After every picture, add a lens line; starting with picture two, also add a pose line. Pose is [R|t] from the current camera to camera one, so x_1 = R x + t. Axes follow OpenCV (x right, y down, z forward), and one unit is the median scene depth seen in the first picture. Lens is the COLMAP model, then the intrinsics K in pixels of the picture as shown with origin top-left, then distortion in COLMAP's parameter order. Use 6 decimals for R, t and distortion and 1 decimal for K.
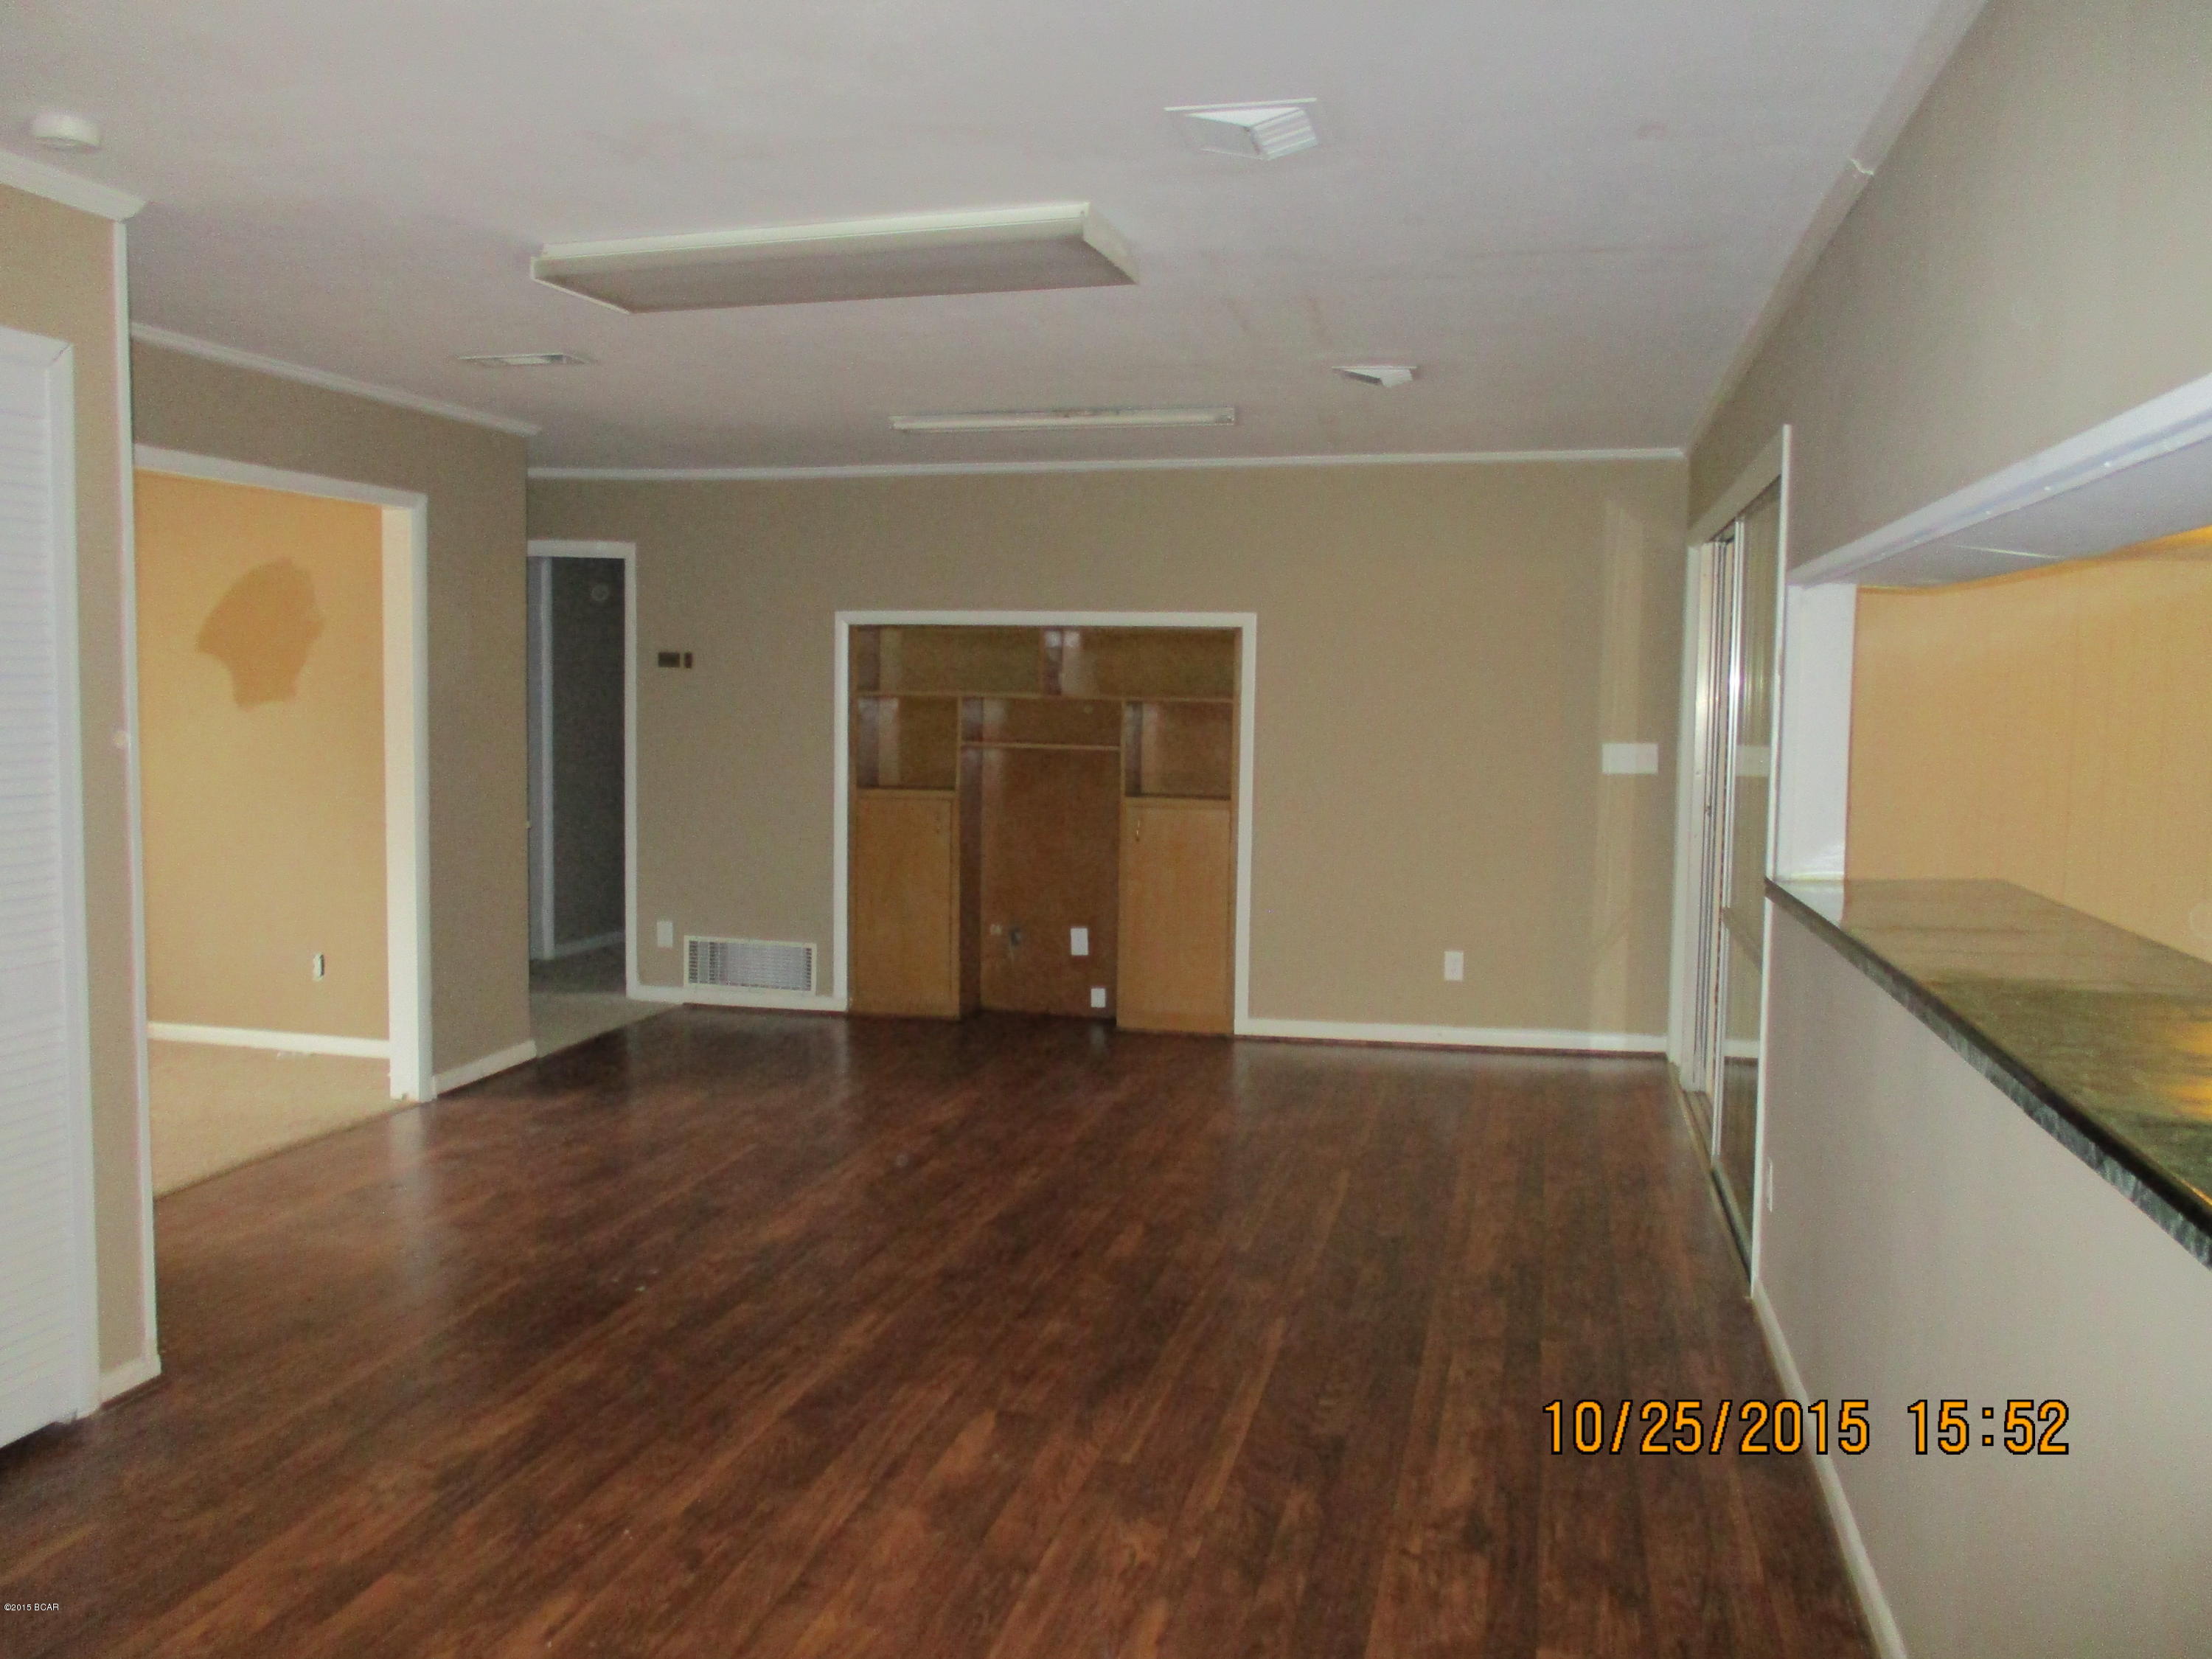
lens RADIAL K [[1830.4, 0, 1106.0], [0, 1830.4, 829.5], [0, 0, 1]] dist [-0.031436, 0.002986]
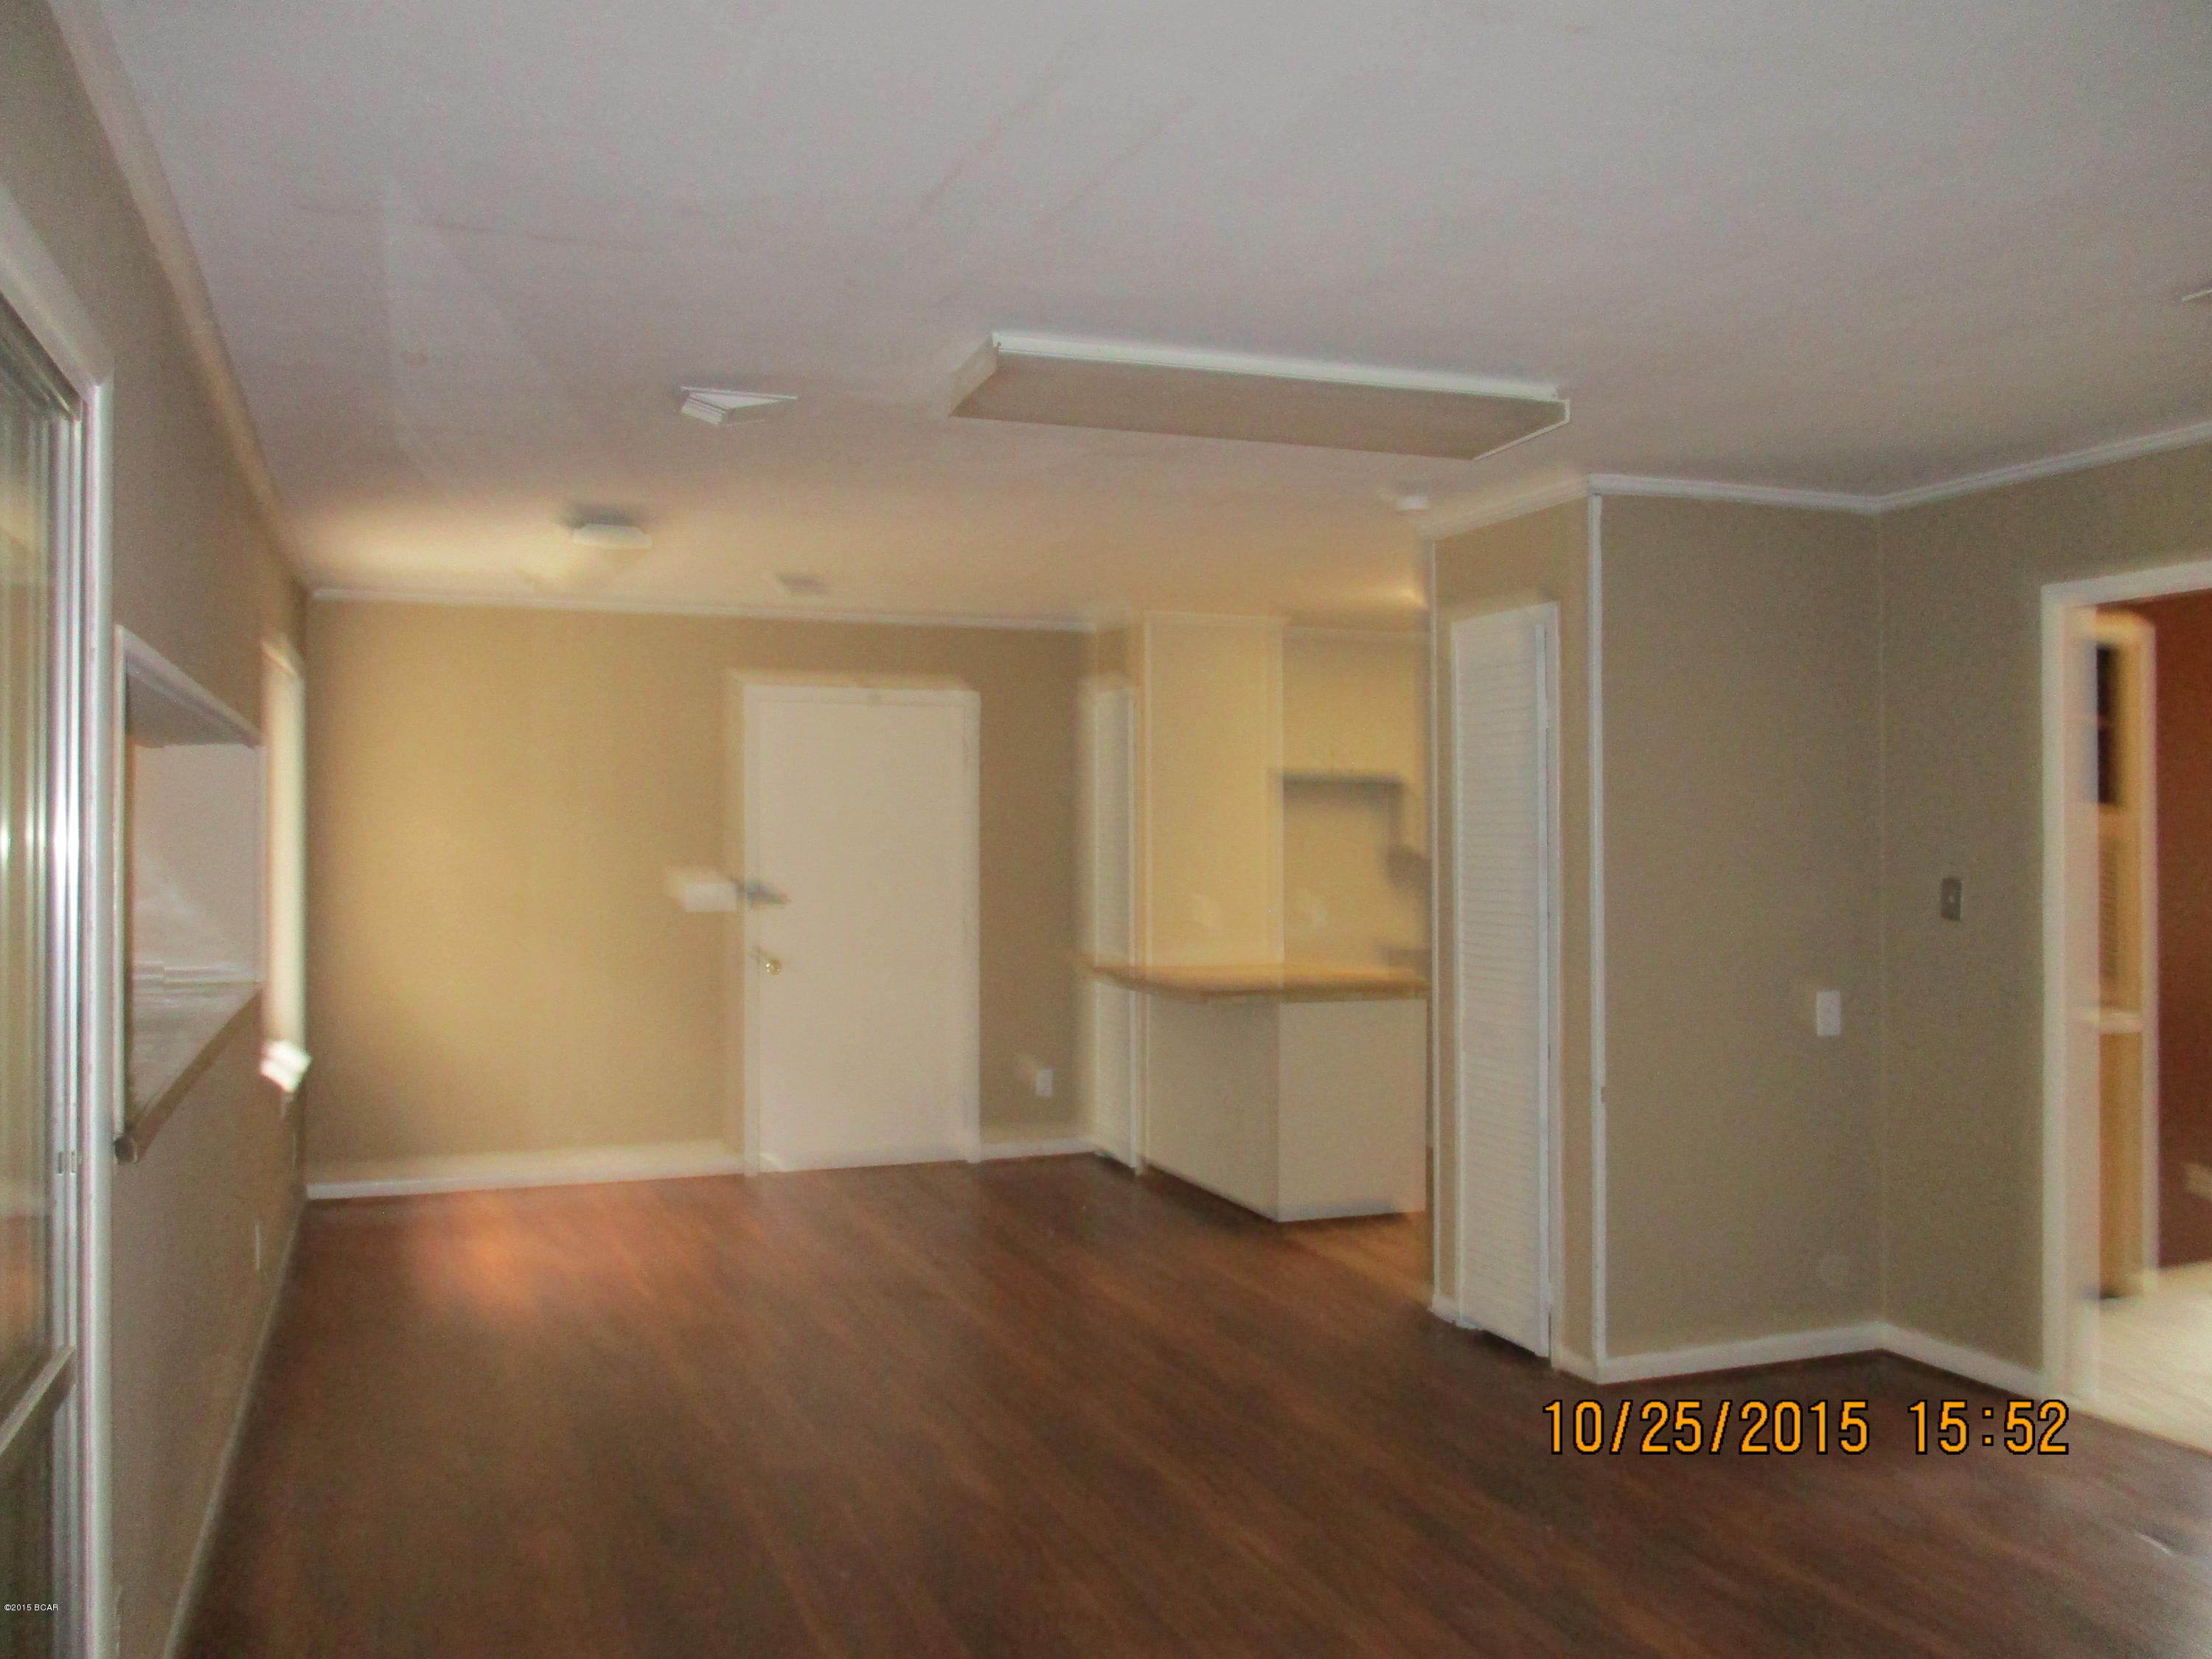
lens RADIAL K [[1830.4, 0, 1106.0], [0, 1830.4, 829.5], [0, 0, 1]] dist [-0.031436, 0.002986]
pose [[-0.828774, 0.032592, -0.558633, 0.464826], [-0.008401, 0.997465, 0.070658, -0.172929], [0.559520, 0.063252, -0.826400, 1.757591]]
